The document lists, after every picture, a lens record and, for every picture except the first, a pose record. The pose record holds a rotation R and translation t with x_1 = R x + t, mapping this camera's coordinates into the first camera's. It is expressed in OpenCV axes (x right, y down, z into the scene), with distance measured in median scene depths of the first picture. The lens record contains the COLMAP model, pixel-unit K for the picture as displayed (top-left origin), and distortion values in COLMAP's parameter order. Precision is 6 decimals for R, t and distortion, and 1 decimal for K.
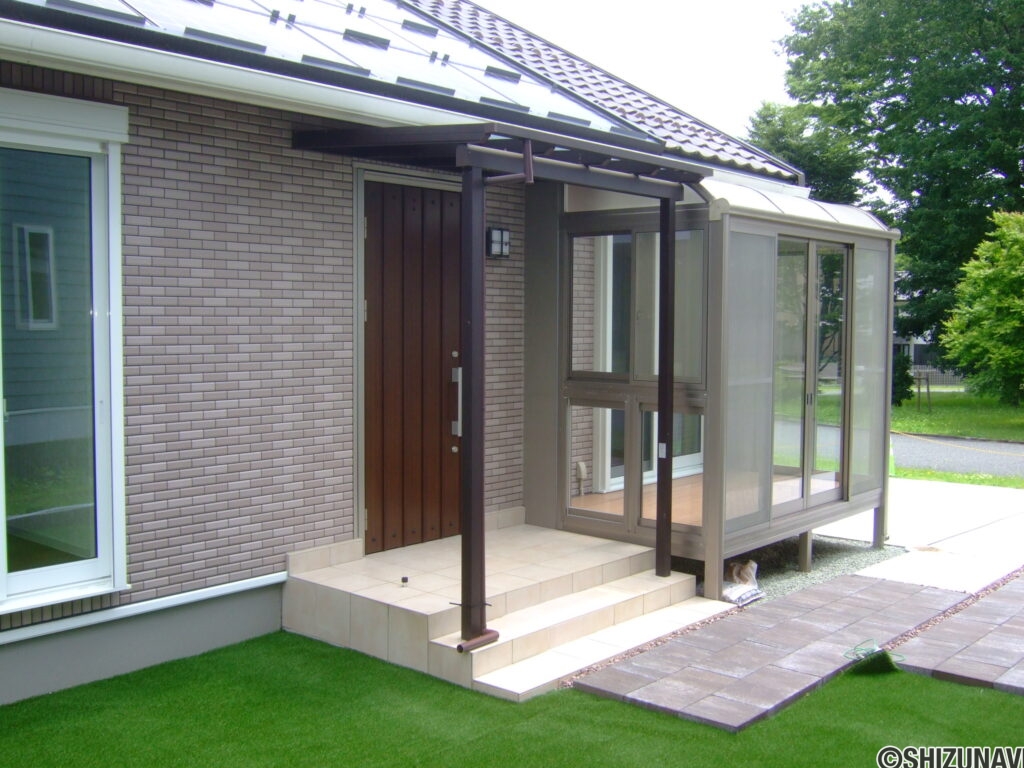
lens RADIAL K [[1075.5, 0, 503.4], [0, 1075.5, 385.4], [0, 0, 1]] dist [-0.063985, 0.042496]
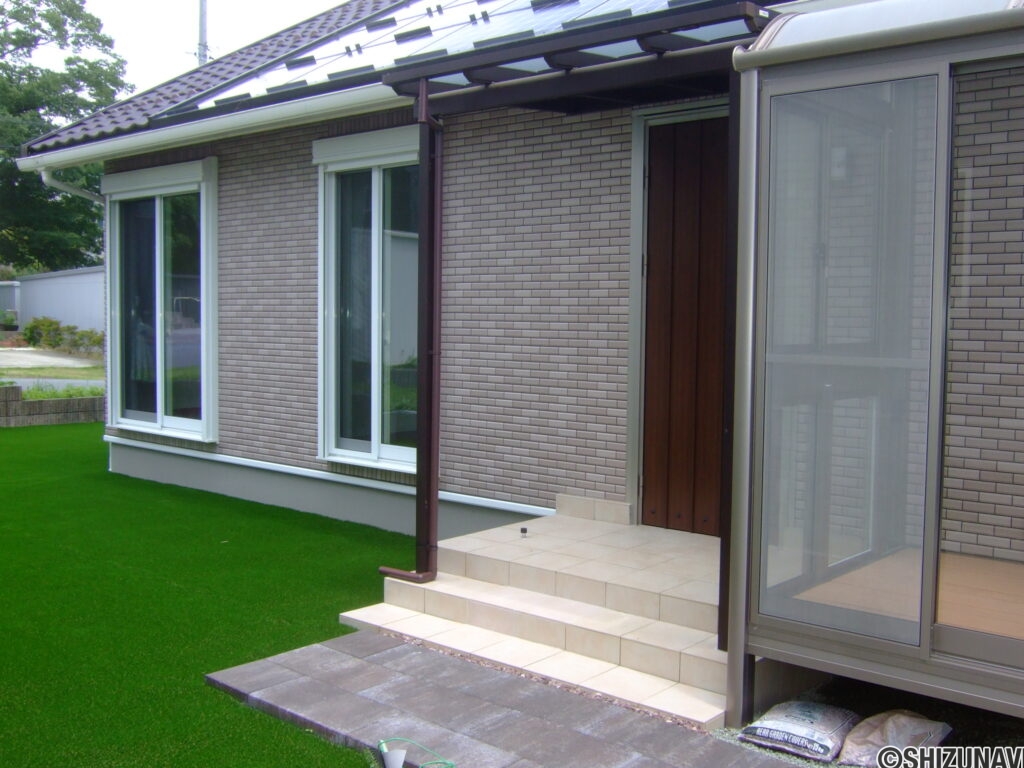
lens RADIAL K [[1063.3, 0, 512.0], [0, 1063.3, 384.0], [0, 0, 1]] dist [-0.148602, 0.006725]
pose [[0.014449, 0.076281, -0.996982, 0.853295], [-0.057611, 0.995493, 0.075332, -0.030254], [0.998235, 0.056349, 0.018778, 0.923394]]
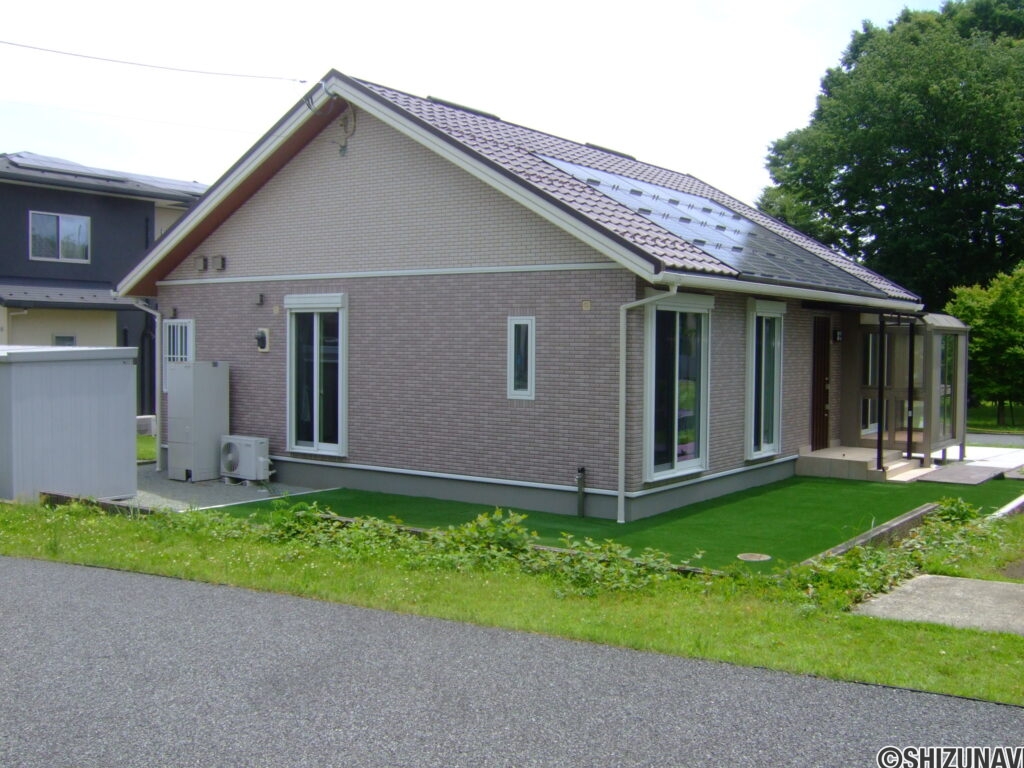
lens RADIAL K [[1075.5, 0, 503.4], [0, 1075.5, 385.4], [0, 0, 1]] dist [-0.063985, 0.042496]
pose [[0.994953, -0.001077, 0.100333, -1.275636], [0.003147, 0.999785, -0.020476, 0.044850], [-0.100289, 0.020689, 0.994743, -1.779466]]
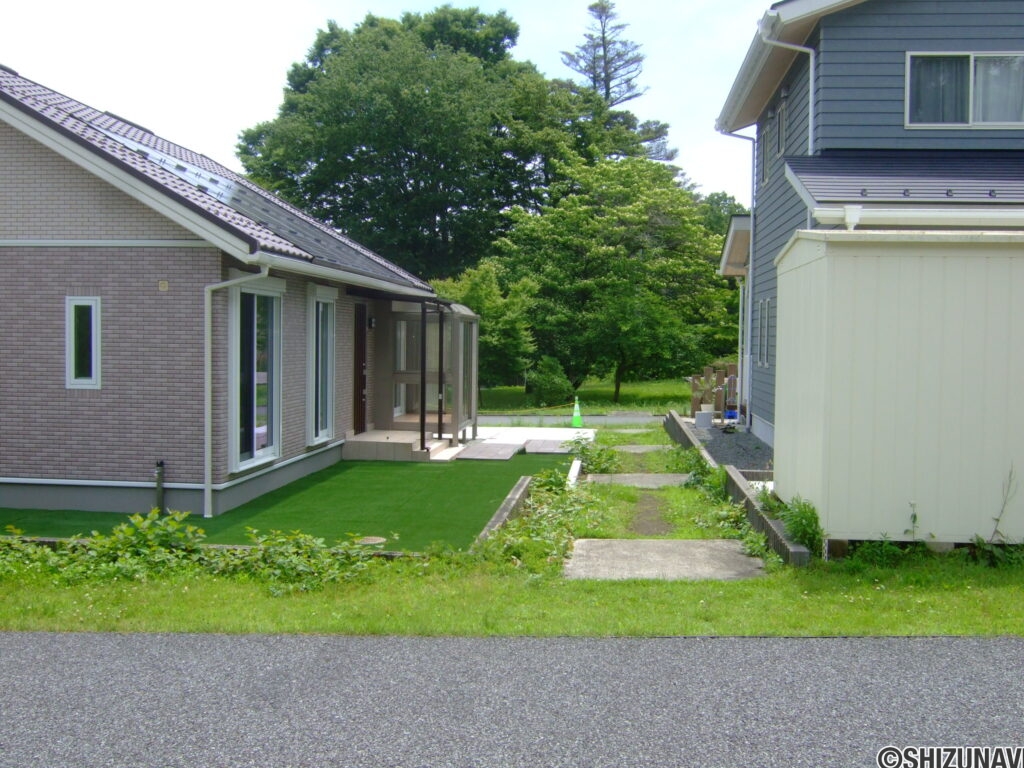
lens RADIAL K [[1075.5, 0, 503.4], [0, 1075.5, 385.4], [0, 0, 1]] dist [-0.063985, 0.042496]
pose [[0.817080, -0.020548, 0.576158, -1.526609], [0.028010, 0.999599, -0.004073, 0.051486], [-0.575843, 0.019466, 0.817328, -1.633086]]
